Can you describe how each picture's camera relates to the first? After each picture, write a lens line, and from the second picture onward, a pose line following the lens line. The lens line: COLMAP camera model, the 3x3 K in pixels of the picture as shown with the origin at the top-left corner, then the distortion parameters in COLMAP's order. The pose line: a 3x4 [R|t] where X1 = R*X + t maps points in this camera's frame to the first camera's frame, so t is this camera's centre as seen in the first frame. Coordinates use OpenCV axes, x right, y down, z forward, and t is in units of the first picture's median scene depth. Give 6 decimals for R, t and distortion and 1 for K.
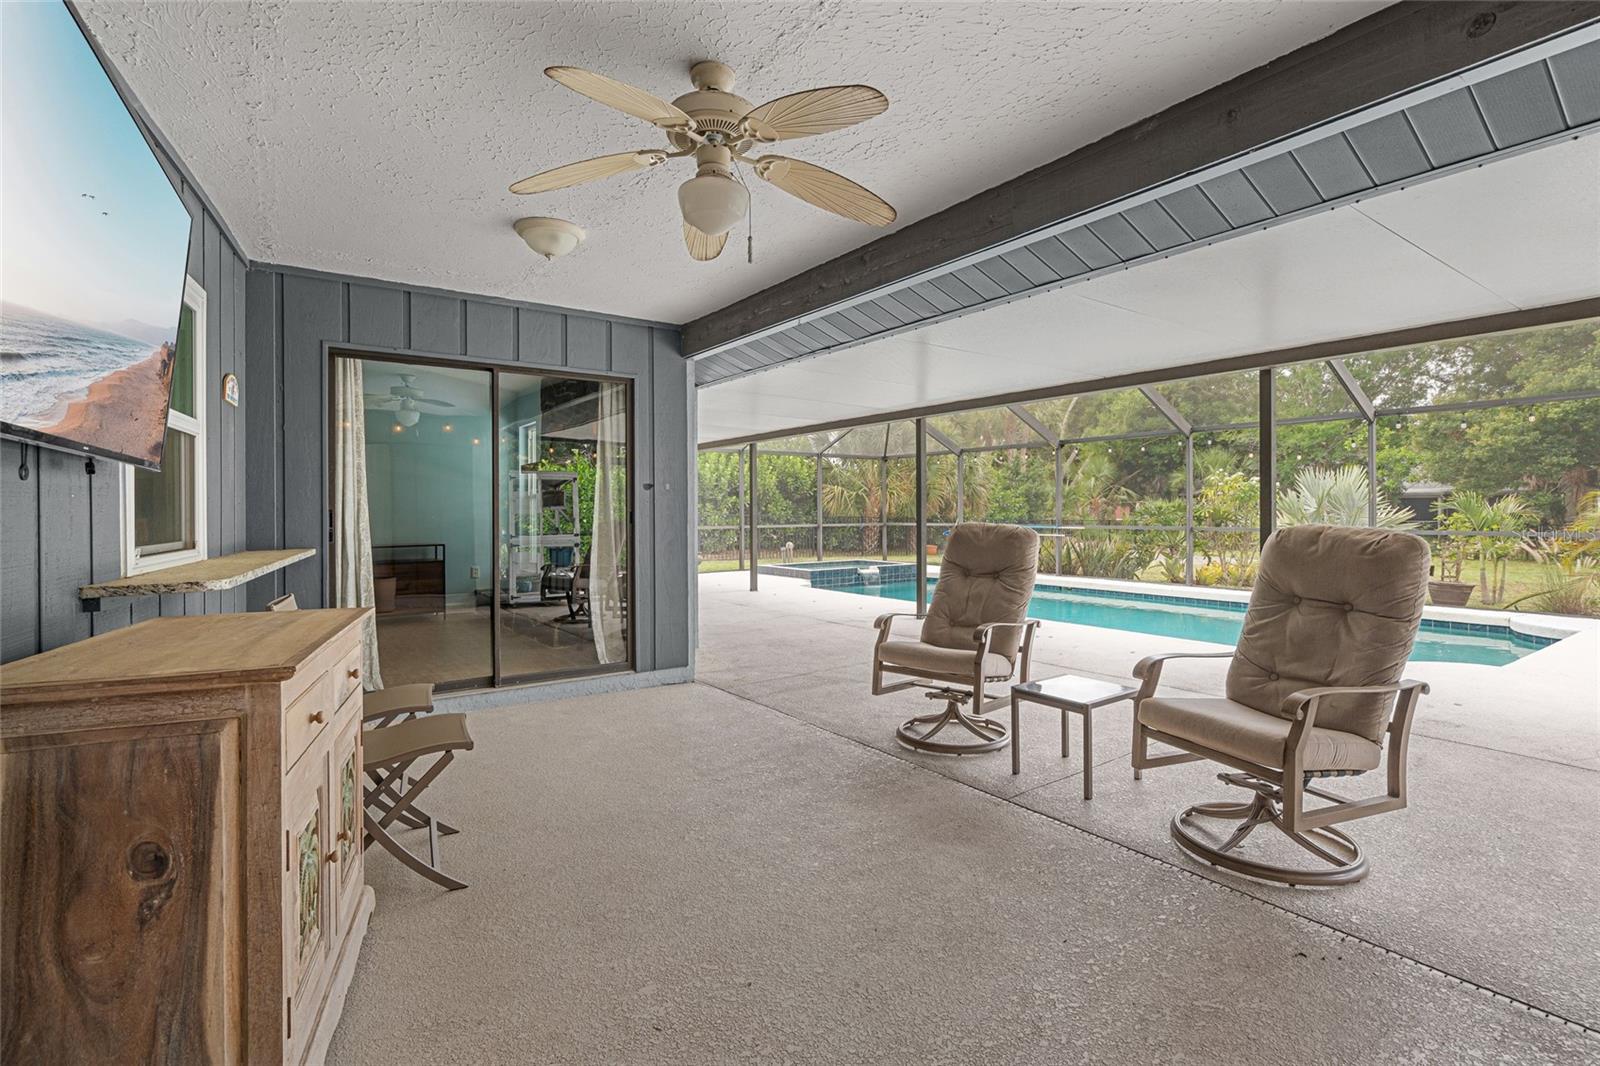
lens RADIAL K [[738.5, 0, 804.3], [0, 738.5, 518.8], [0, 0, 1]] dist [-0.004550, 0.002306]
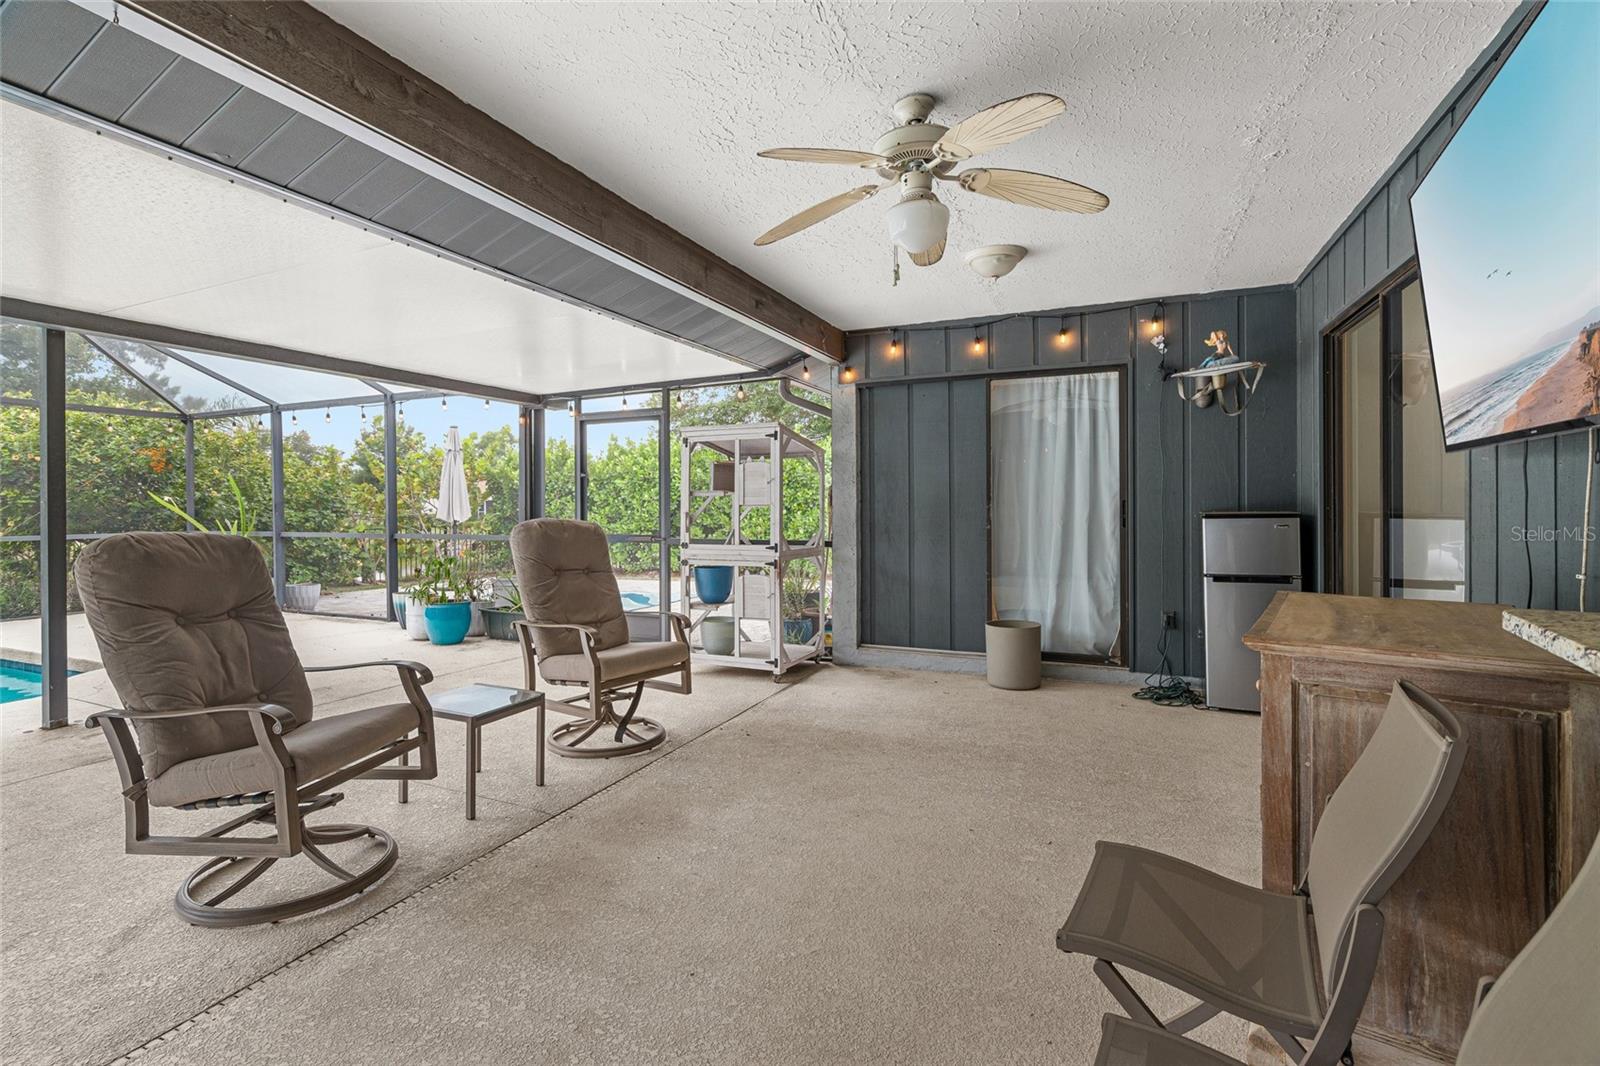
lens RADIAL K [[738.5, 0, 784.0], [0, 738.5, 502.5], [0, 0, 1]] dist [-0.004550, 0.002306]
pose [[-0.497992, 0.010026, 0.867123, -0.694426], [0.017720, 0.999842, -0.001385, -0.009900], [-0.867000, 0.014676, -0.498091, 1.224396]]
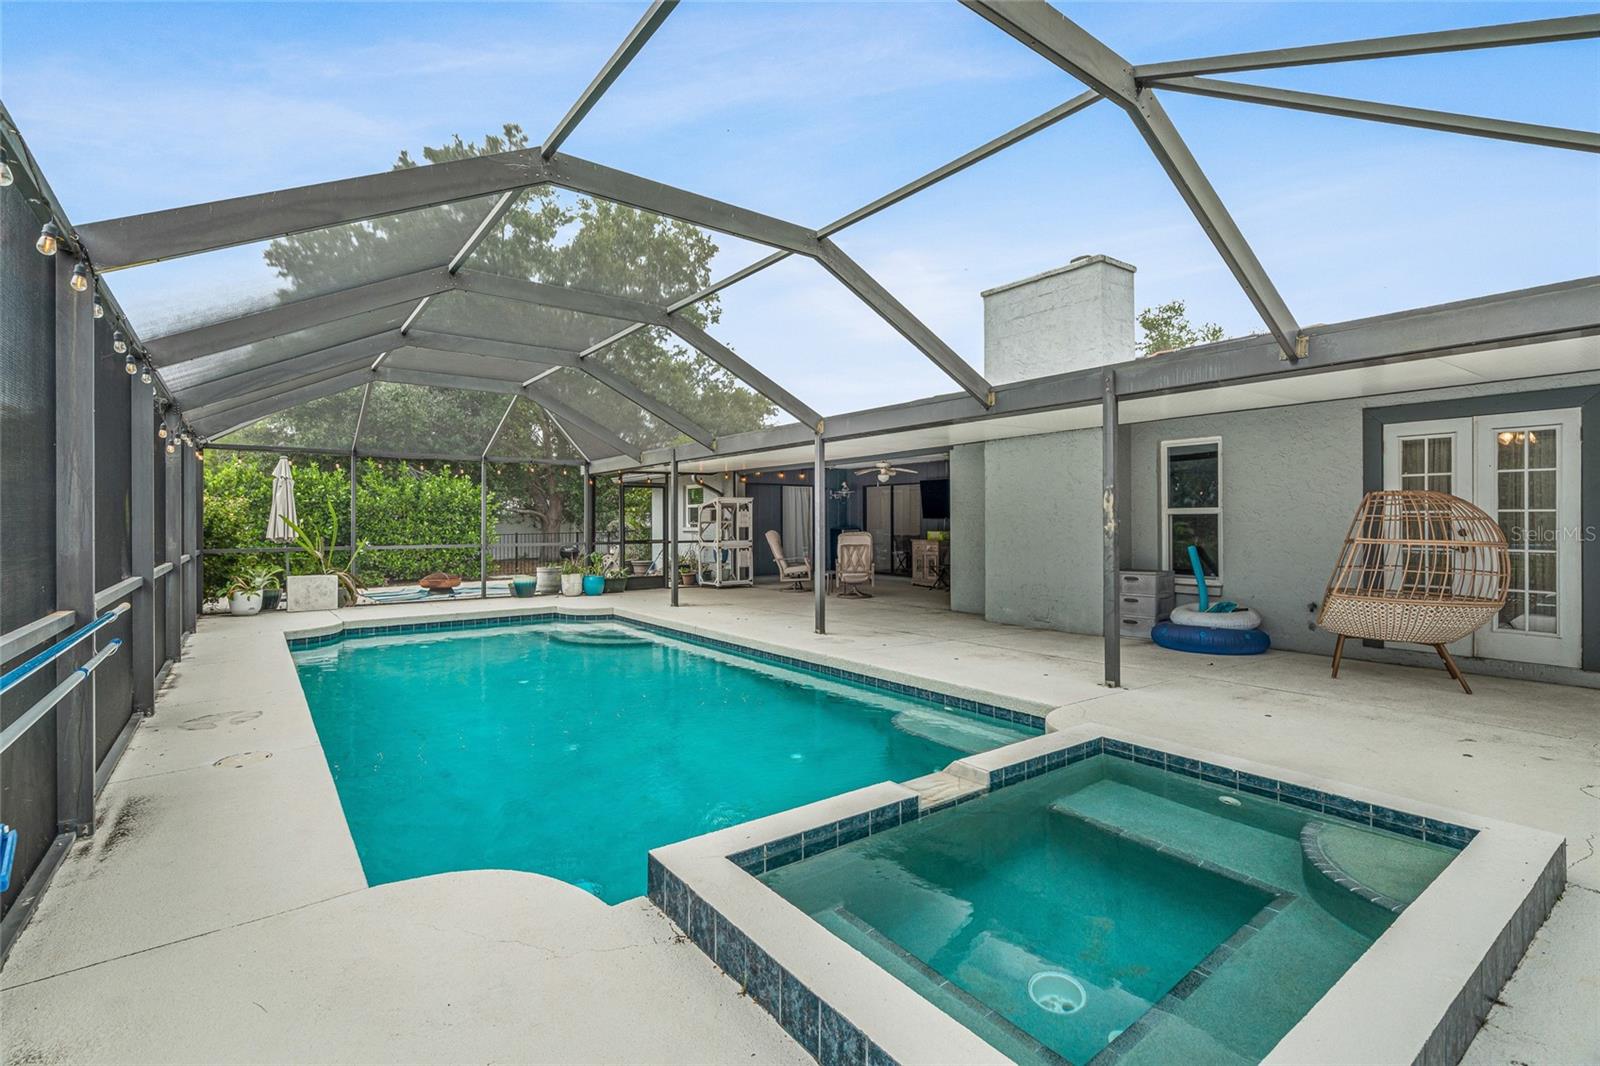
lens RADIAL K [[738.5, 0, 803.4], [0, 738.5, 525.5], [0, 0, 1]] dist [-0.004550, 0.002306]
pose [[-0.999447, 0.008248, -0.032206, 0.548772], [0.007777, 0.999861, 0.014745, -0.078188], [0.032323, 0.014486, -0.999372, 5.183303]]
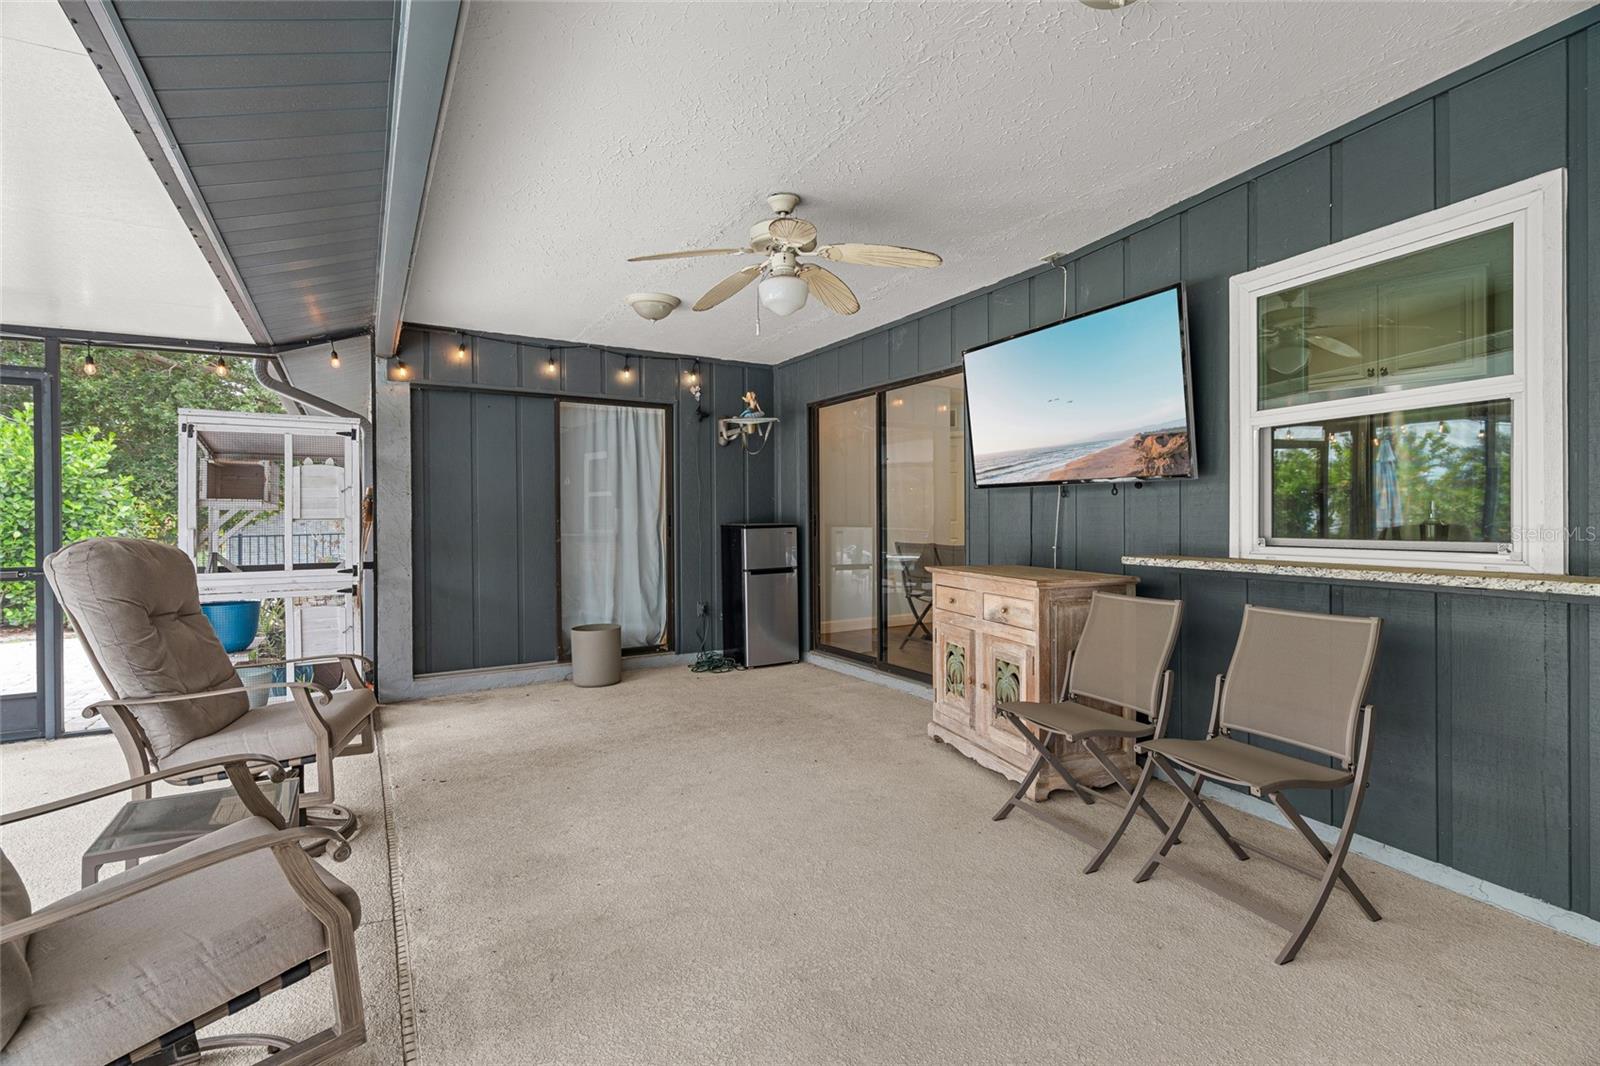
lens RADIAL K [[738.5, 0, 793.5], [0, 738.5, 524.5], [0, 0, 1]] dist [-0.004550, 0.002306]
pose [[-0.996447, 0.011694, 0.083401, -0.179956], [0.013187, 0.999762, 0.017370, -0.009789], [-0.083178, 0.018408, -0.996365, 1.699752]]
